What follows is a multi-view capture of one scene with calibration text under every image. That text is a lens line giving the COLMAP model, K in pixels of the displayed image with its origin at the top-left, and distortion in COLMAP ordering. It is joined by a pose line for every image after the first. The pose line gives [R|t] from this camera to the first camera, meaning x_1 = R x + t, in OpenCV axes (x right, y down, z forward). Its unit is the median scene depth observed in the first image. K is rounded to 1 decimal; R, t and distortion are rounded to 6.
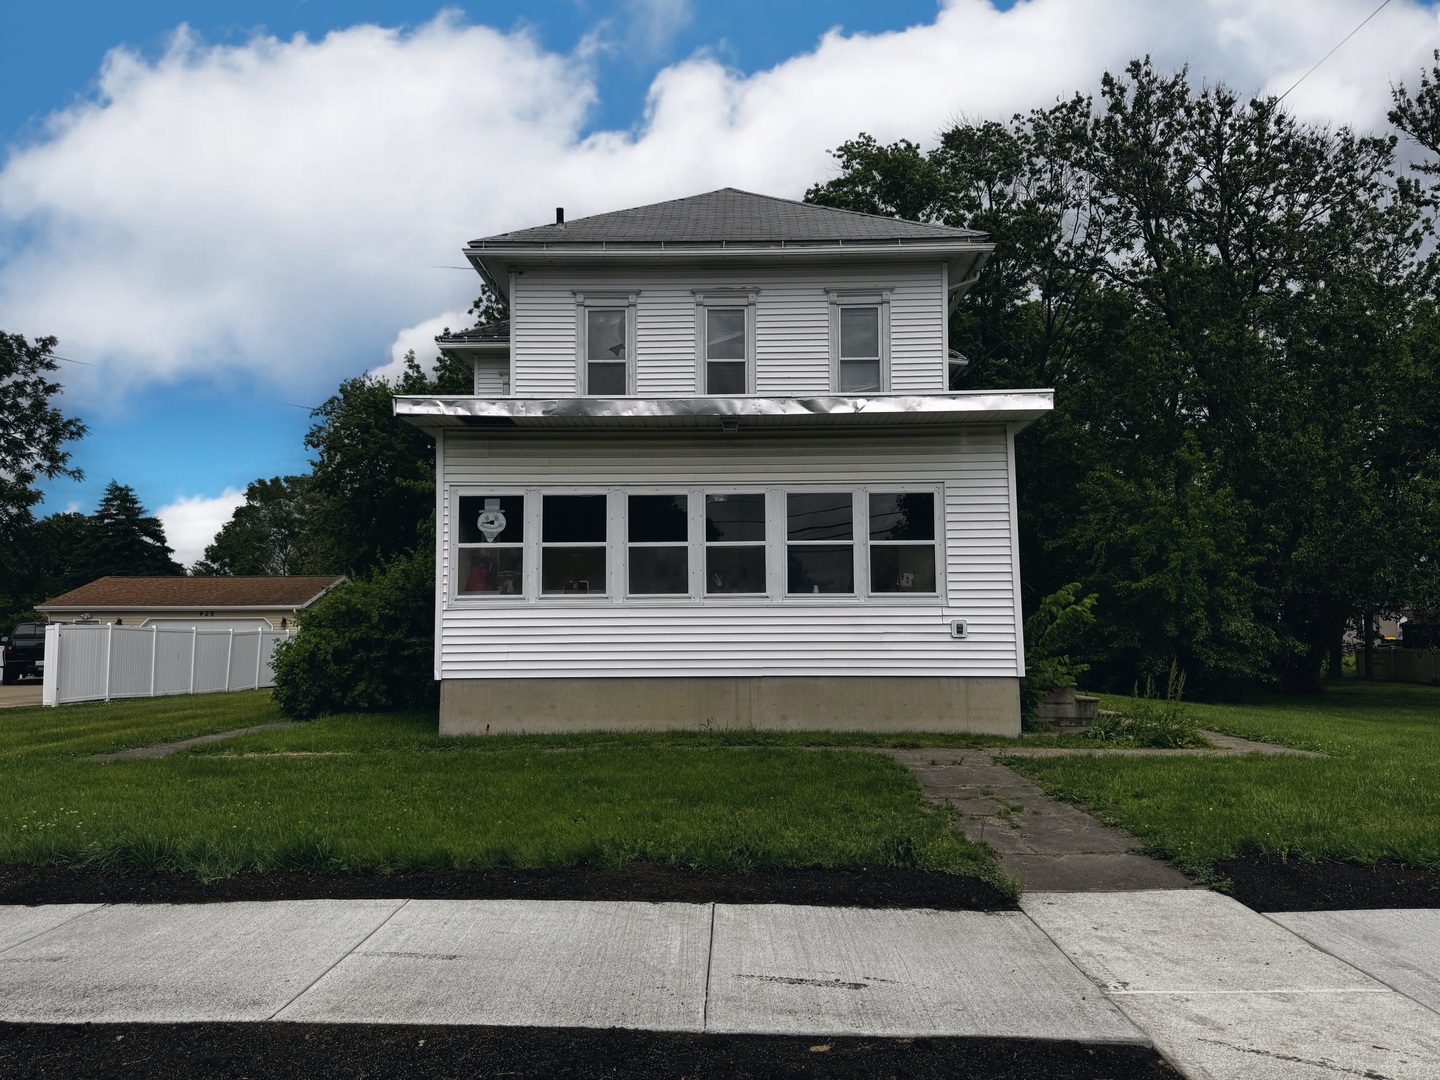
lens RADIAL K [[1021.3, 0, 717.5], [0, 1021.3, 539.9], [0, 0, 1]] dist [0.005608, 0.000145]
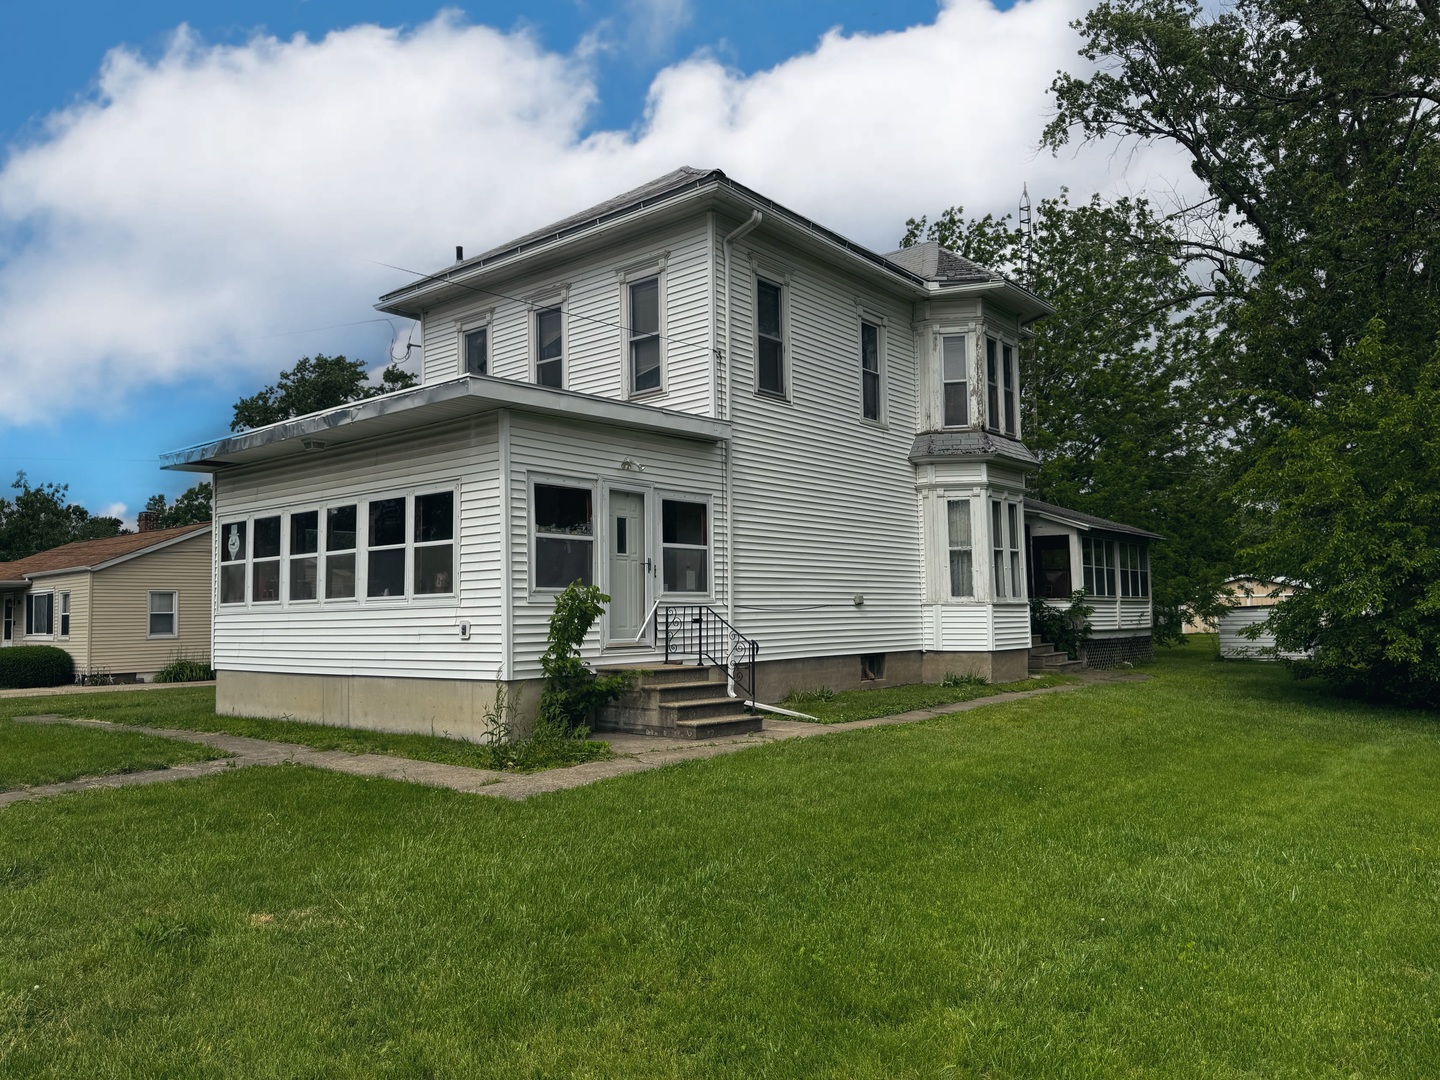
lens RADIAL K [[1021.3, 0, 719.6], [0, 1021.3, 539.9], [0, 0, 1]] dist [0.005608, 0.000145]
pose [[0.785831, -0.054484, -0.616037, 1.010229], [0.071983, 0.997399, 0.003610, 0.015693], [0.614238, -0.047181, 0.787709, 0.385680]]
